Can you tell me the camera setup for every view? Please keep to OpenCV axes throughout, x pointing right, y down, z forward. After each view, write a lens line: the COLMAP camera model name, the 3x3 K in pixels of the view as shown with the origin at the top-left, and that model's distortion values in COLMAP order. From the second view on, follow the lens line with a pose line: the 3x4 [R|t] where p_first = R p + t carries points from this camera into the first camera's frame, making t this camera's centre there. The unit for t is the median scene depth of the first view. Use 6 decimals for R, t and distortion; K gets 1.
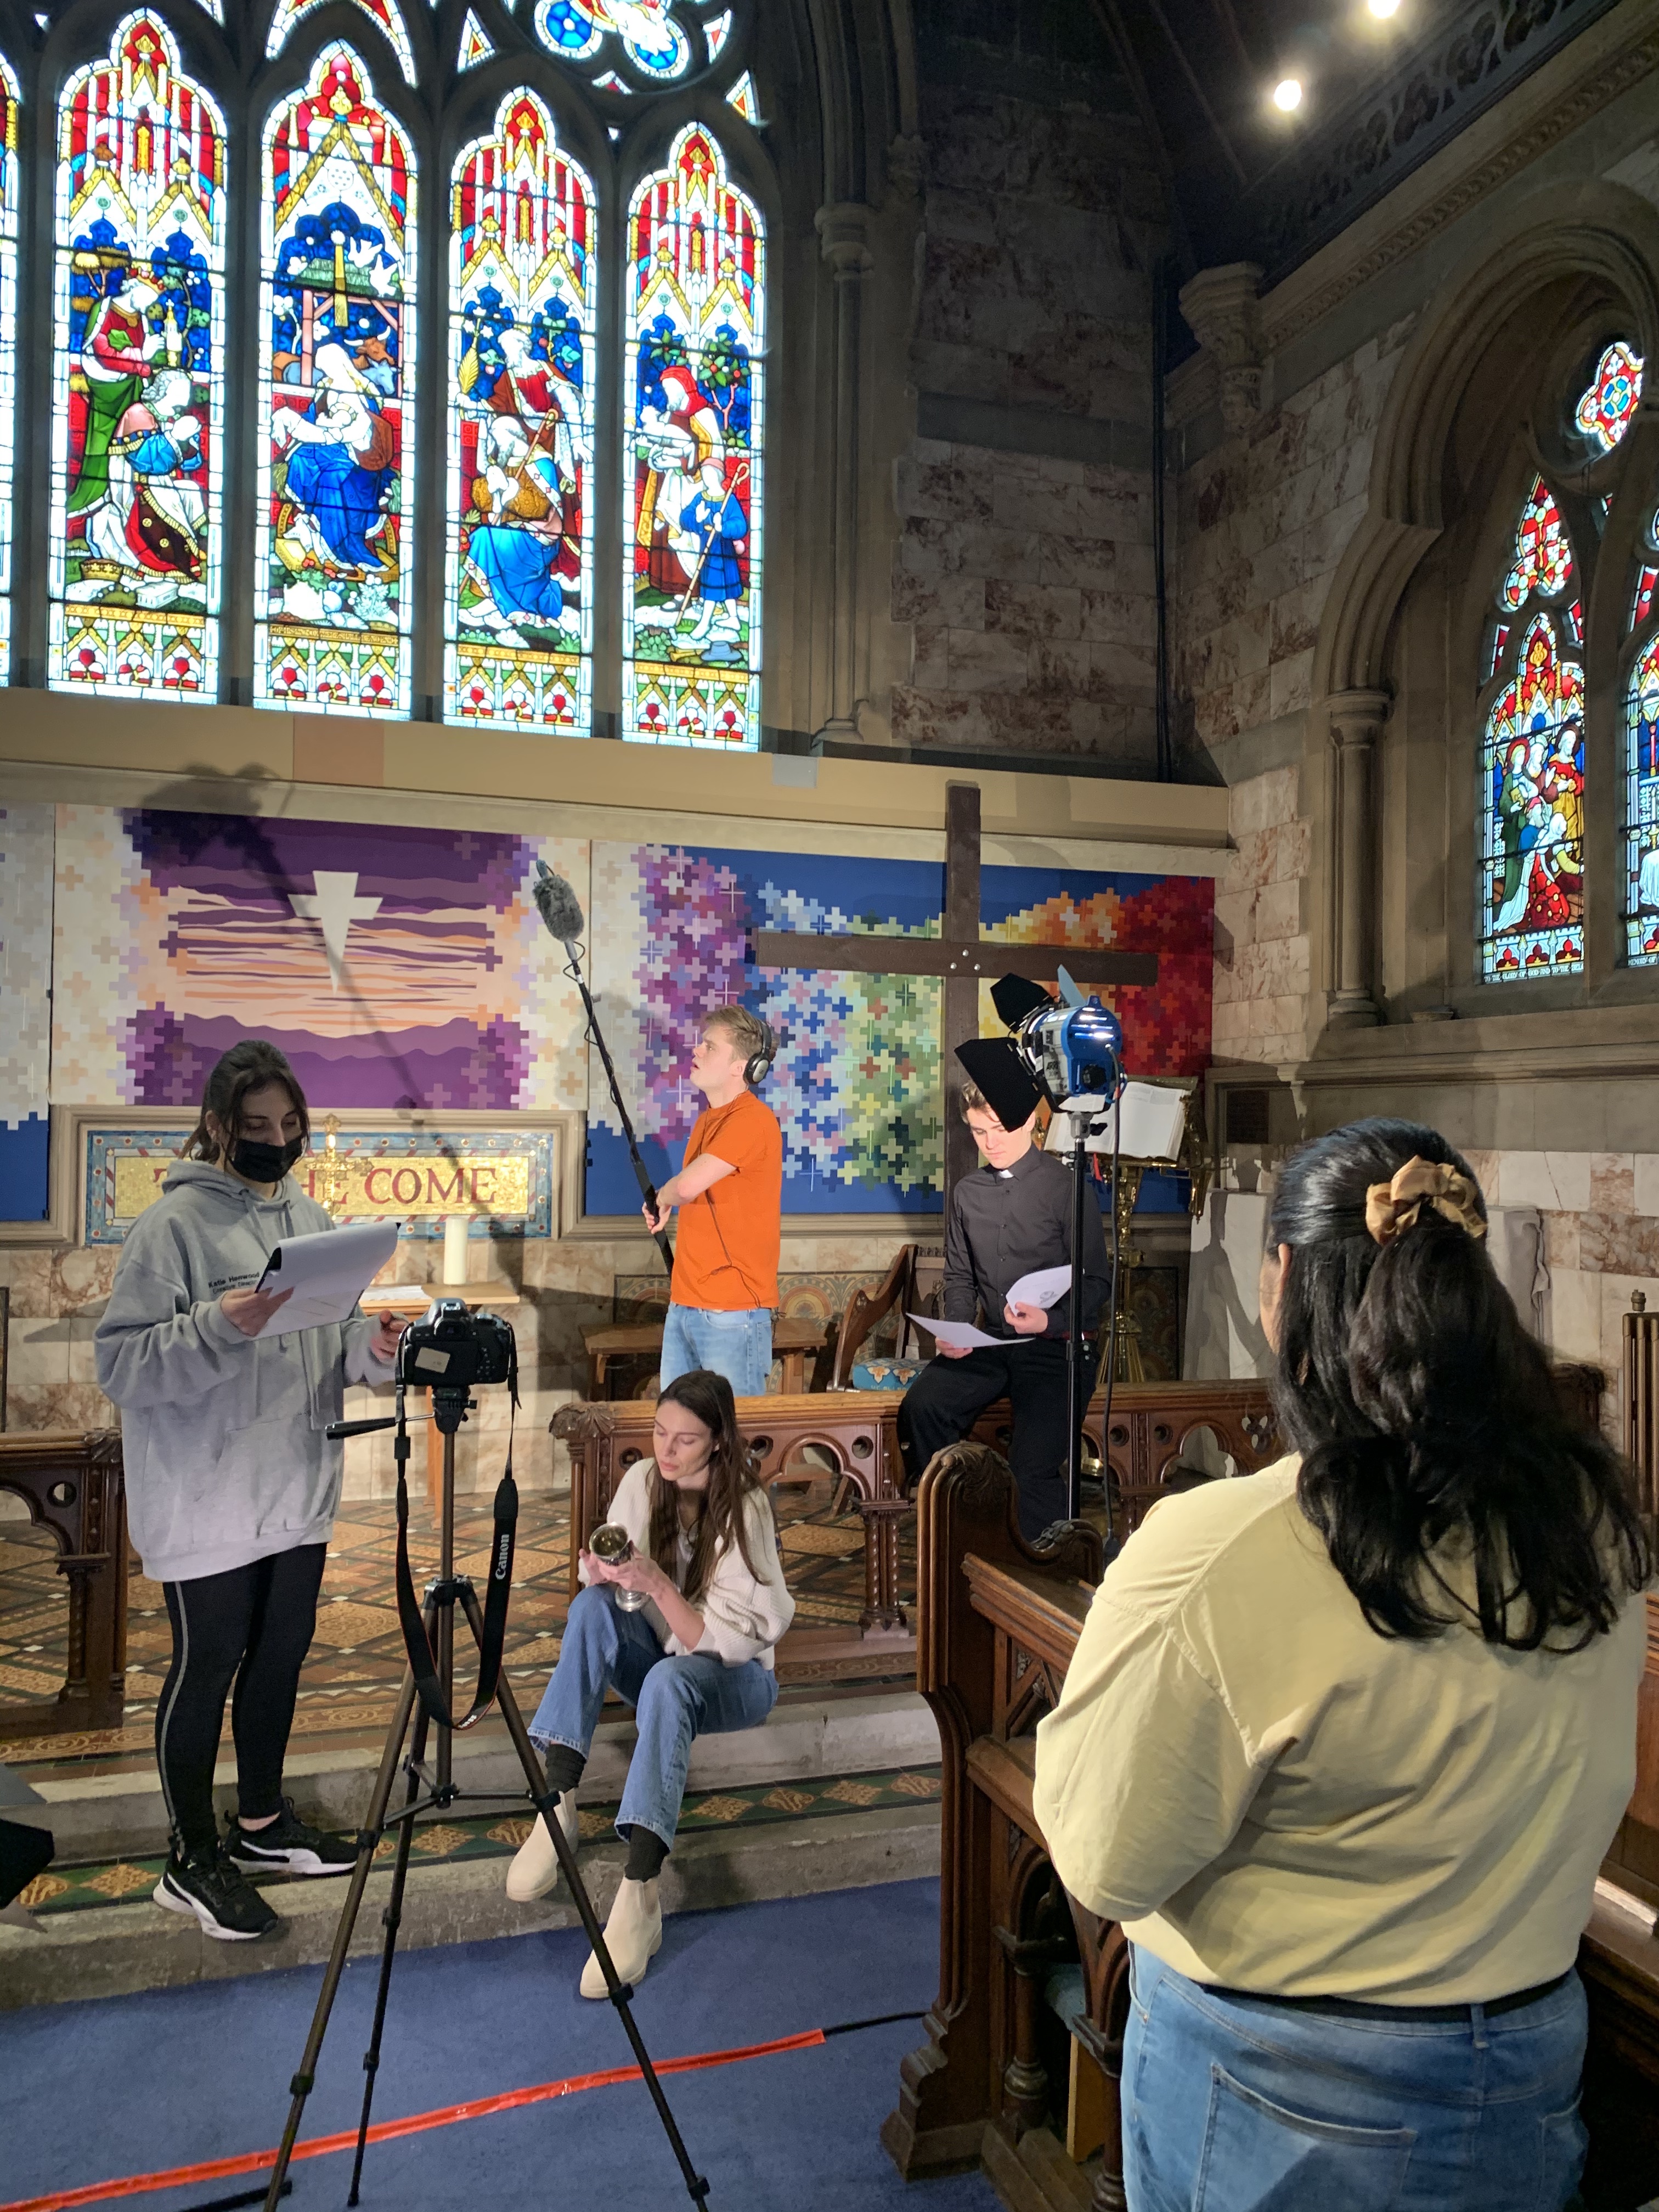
lens RADIAL K [[1677.4, 0, 828.4], [0, 1677.4, 1106.2], [0, 0, 1]] dist [0.016973, -0.037406]
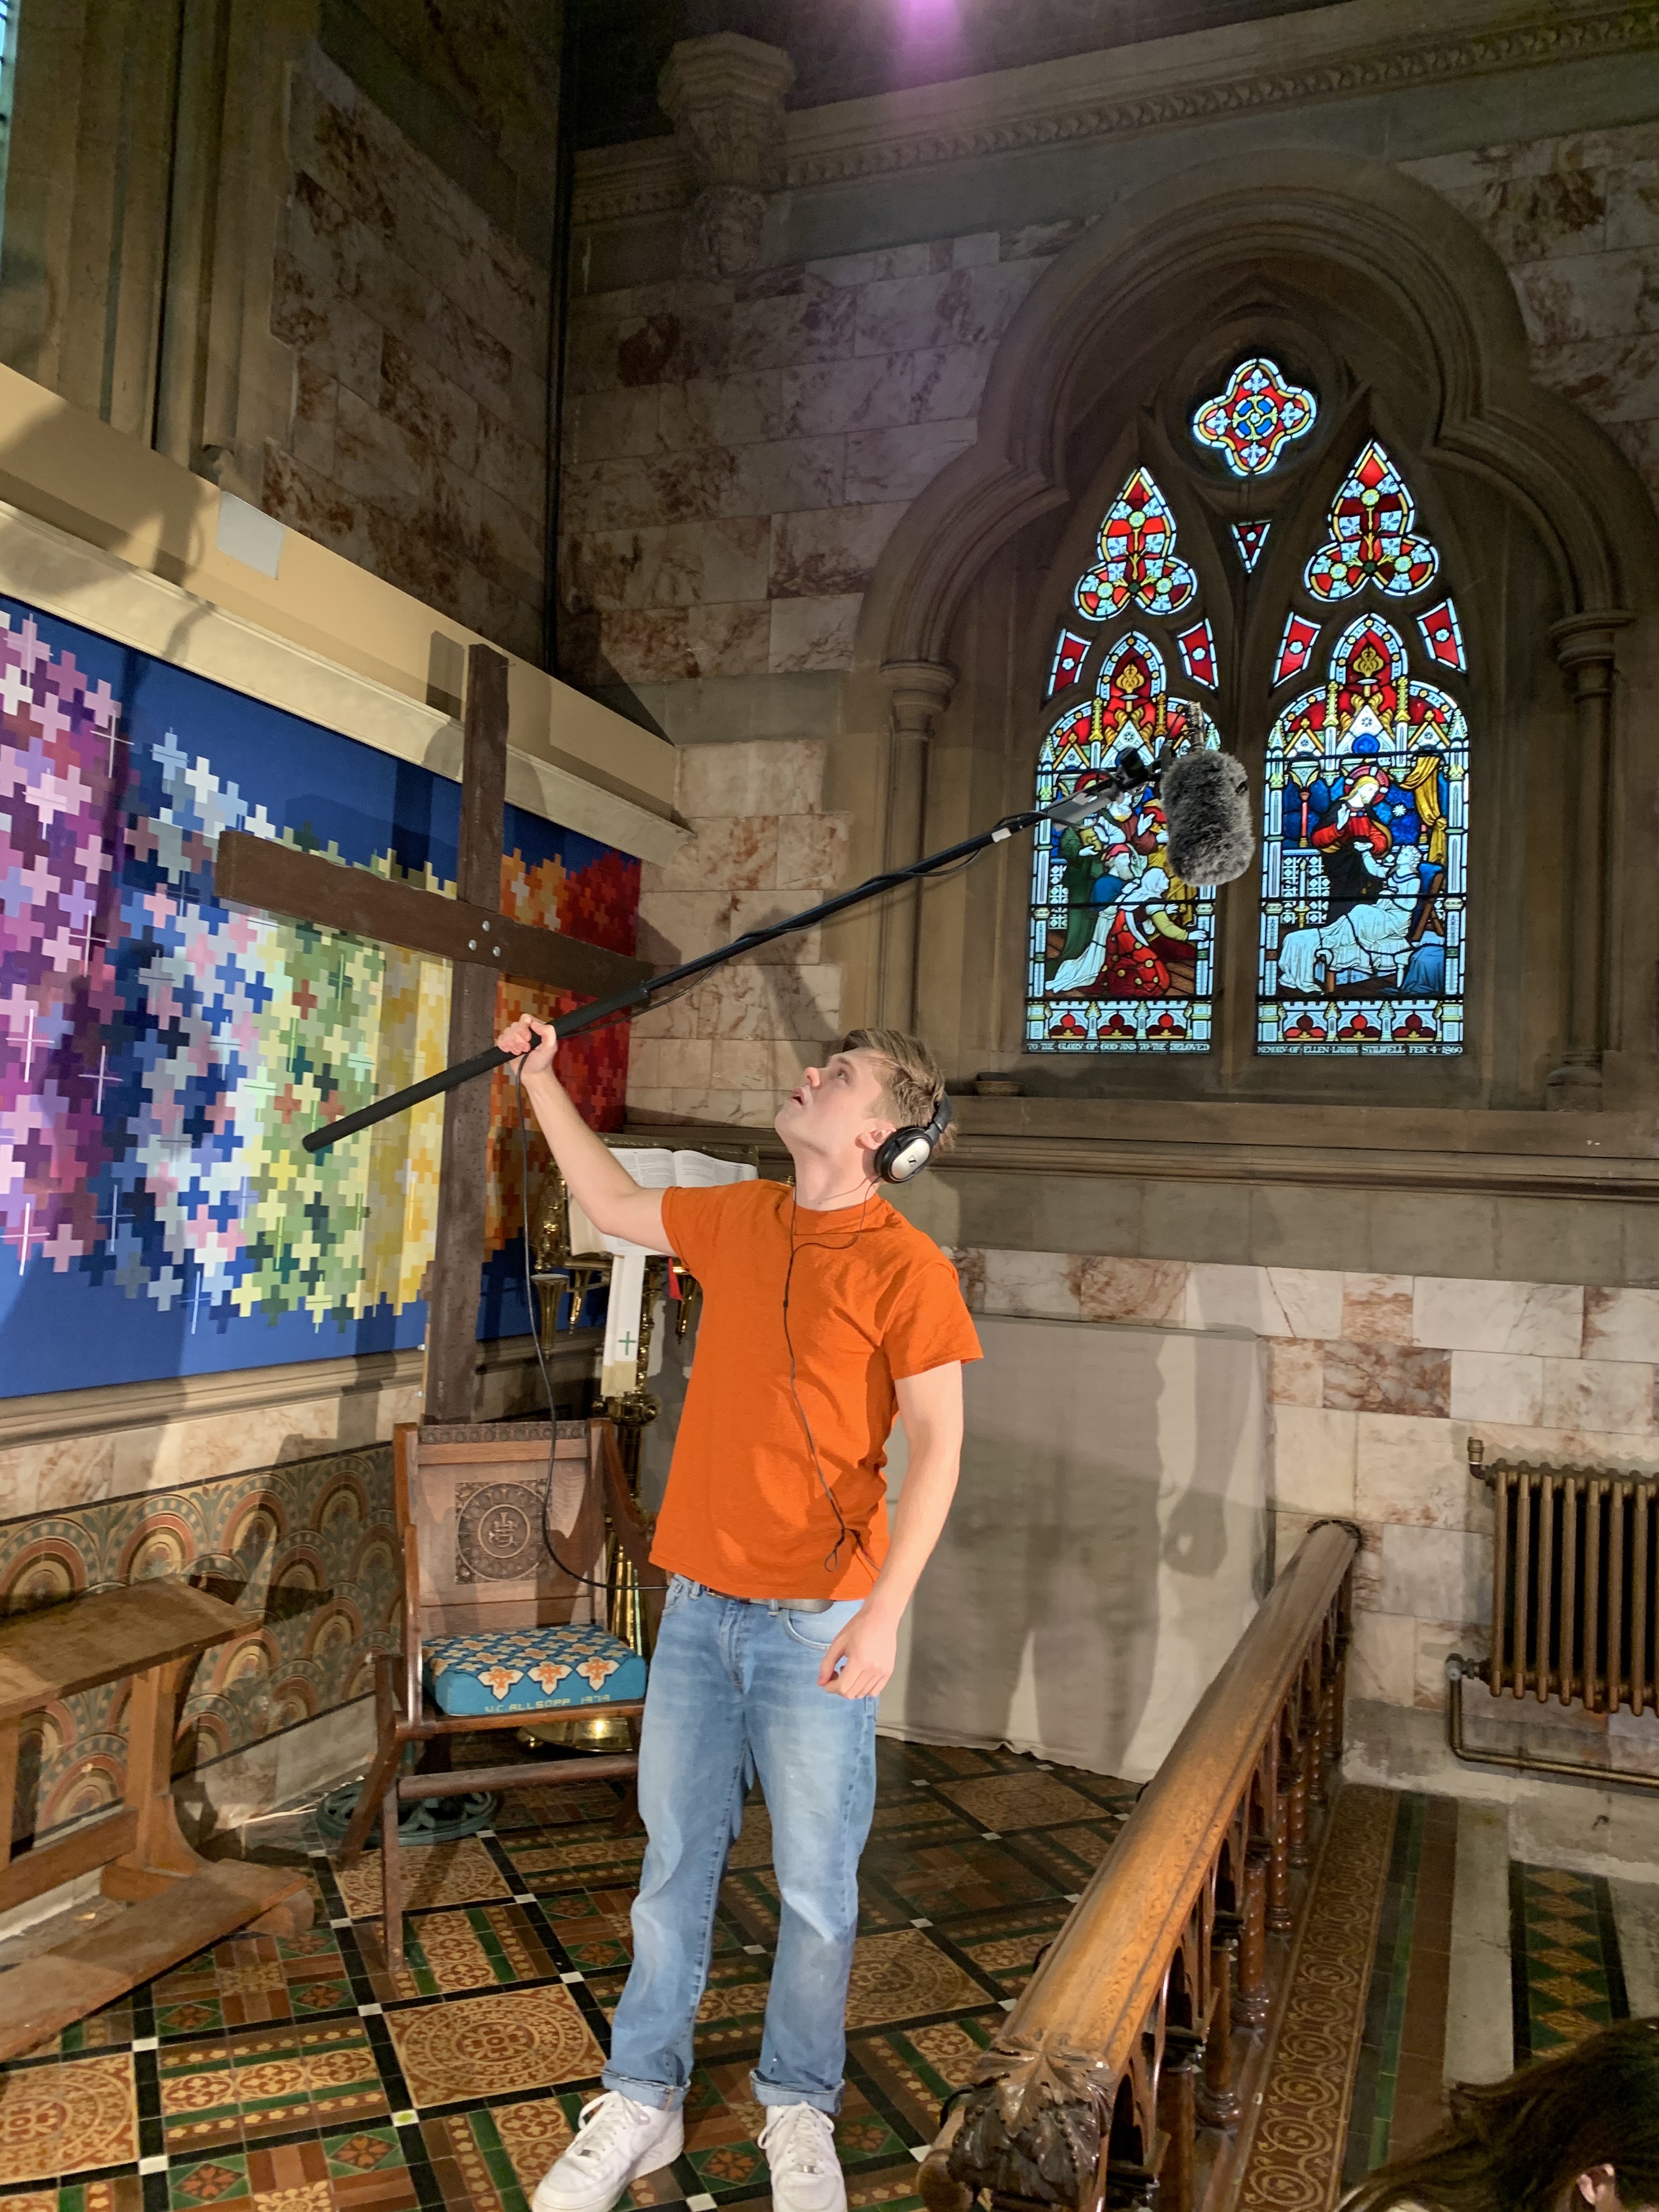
lens RADIAL K [[1677.4, 0, 834.5], [0, 1677.4, 1118.9], [0, 0, 1]] dist [0.016973, -0.037406]
pose [[0.625571, 0.050411, 0.778537, -0.303316], [-0.047310, 0.998525, -0.026641, -0.012168], [-0.778731, -0.020167, 0.627033, 0.522208]]
